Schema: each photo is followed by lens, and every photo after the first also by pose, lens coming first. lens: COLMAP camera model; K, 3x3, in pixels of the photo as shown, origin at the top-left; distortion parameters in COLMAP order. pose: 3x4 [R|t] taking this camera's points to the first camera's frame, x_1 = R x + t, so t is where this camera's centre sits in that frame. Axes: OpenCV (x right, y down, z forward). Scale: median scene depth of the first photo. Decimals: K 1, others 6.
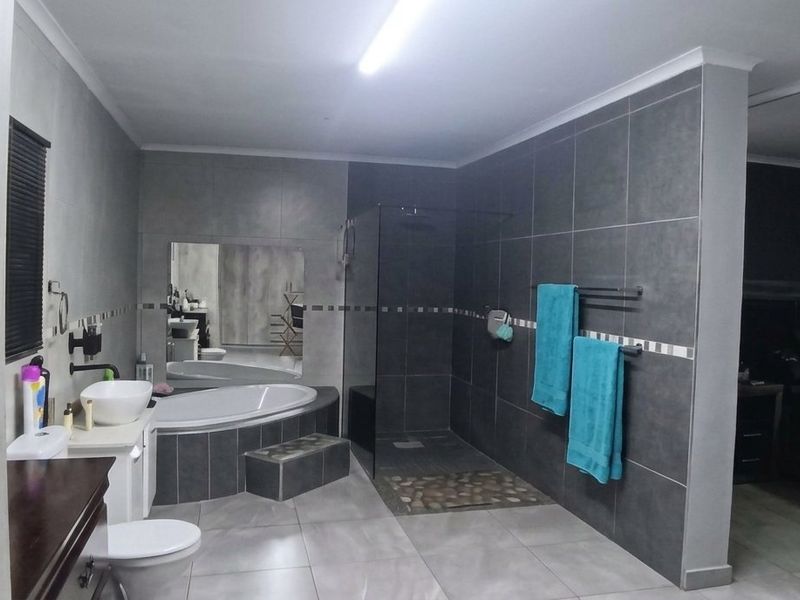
lens RADIAL K [[611.8, 0, 400.0], [0, 611.8, 300.0], [0, 0, 1]] dist [0.008059, 0.000681]
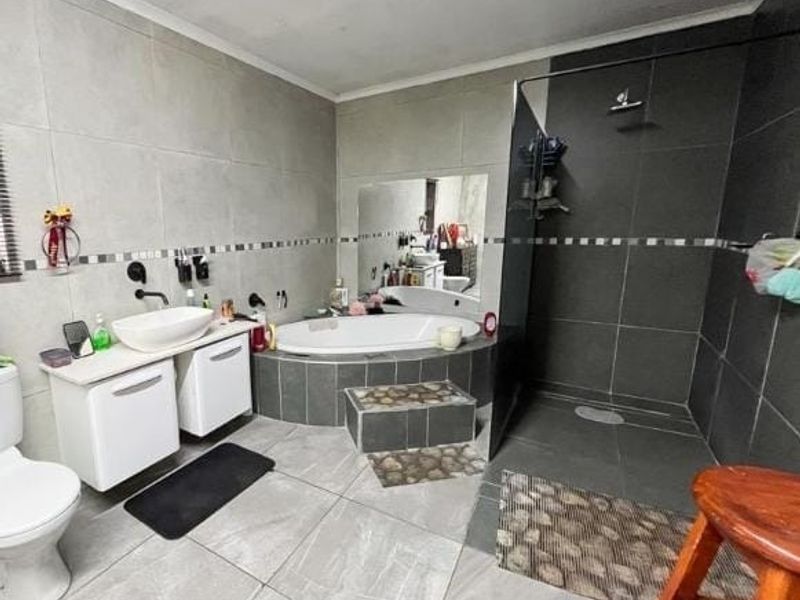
lens RADIAL K [[313.7, 0, 400.0], [0, 313.7, 300.0], [0, 0, 1]] dist [0.000657, 0.000000]
pose [[0.694236, 0.114994, -0.710502, 0.129578], [0.007212, 0.985993, 0.166628, 0.025210], [0.719711, -0.120803, 0.683683, 0.663287]]
